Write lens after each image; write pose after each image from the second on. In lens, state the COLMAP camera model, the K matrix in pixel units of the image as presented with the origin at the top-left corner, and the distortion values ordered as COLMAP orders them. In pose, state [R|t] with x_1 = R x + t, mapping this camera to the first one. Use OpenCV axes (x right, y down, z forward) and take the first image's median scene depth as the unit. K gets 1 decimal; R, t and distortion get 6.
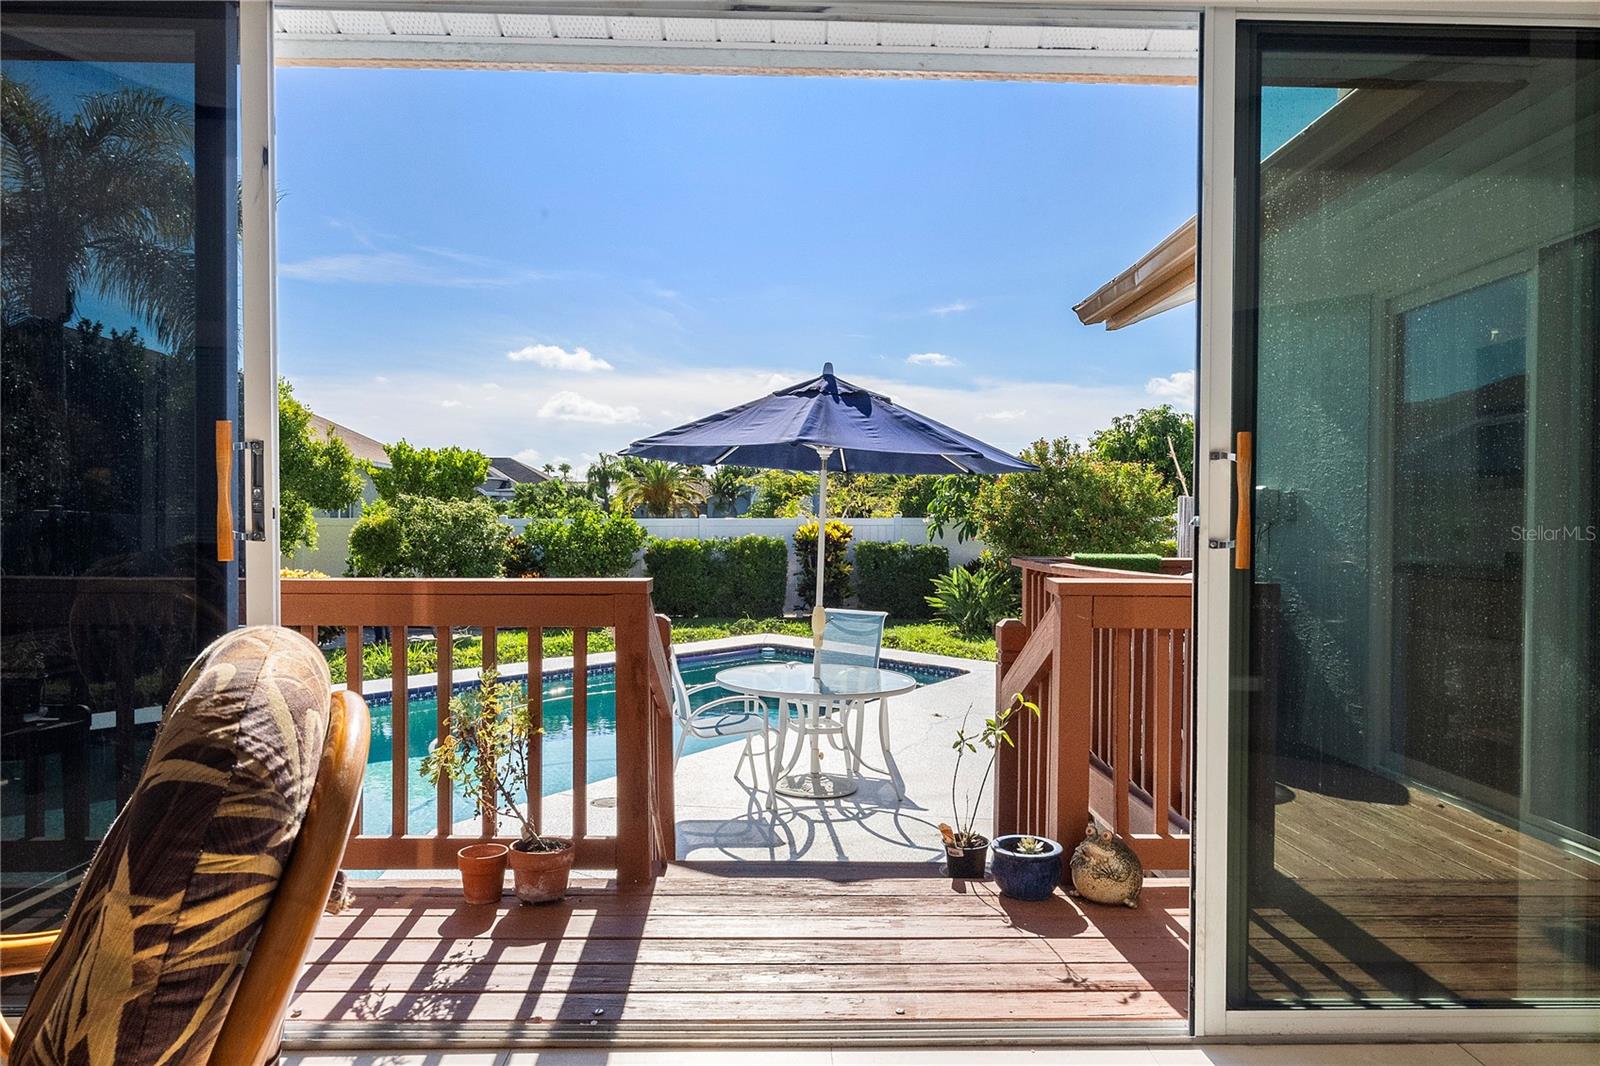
lens RADIAL K [[1056.0, 0, 798.8], [0, 1056.0, 532.7], [0, 0, 1]] dist [0.011821, -0.002923]
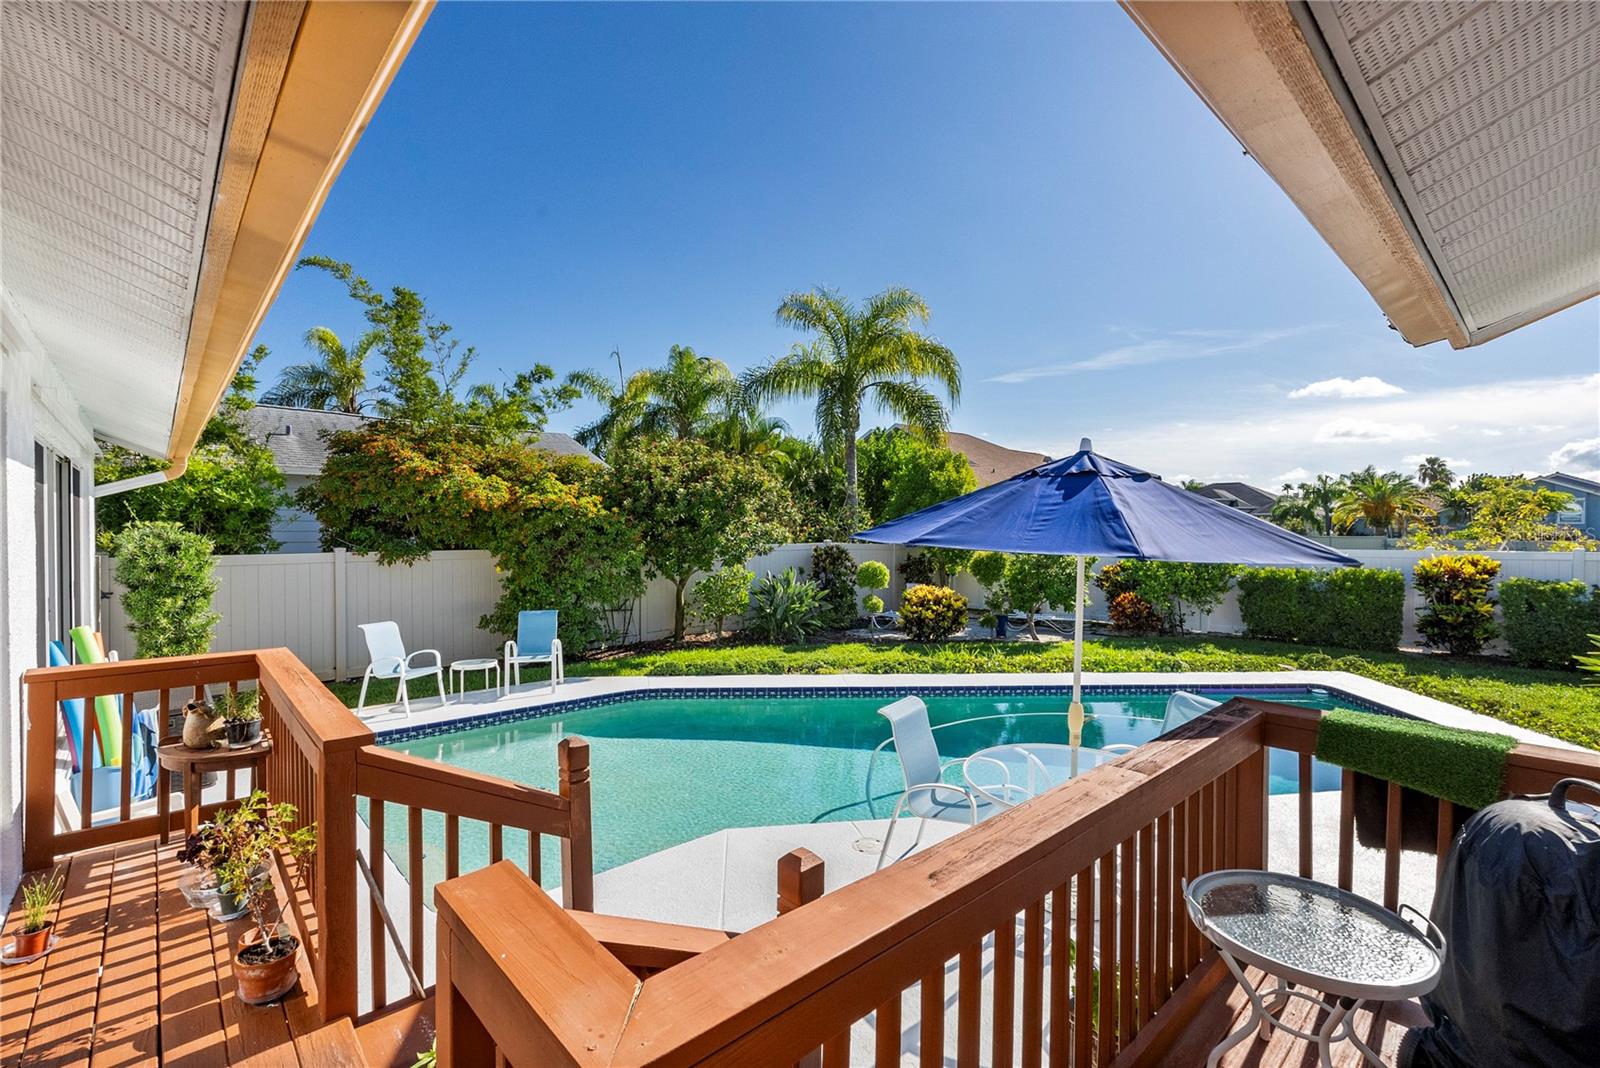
lens RADIAL K [[709.6, 0, 799.2], [0, 709.6, 540.5], [0, 0, 1]] dist [-0.004529, 0.000839]
pose [[0.656369, 0.011269, -0.754356, 0.117321], [-0.005864, 0.999934, 0.009835, -0.027674], [0.754417, -0.002032, 0.656392, 0.147542]]
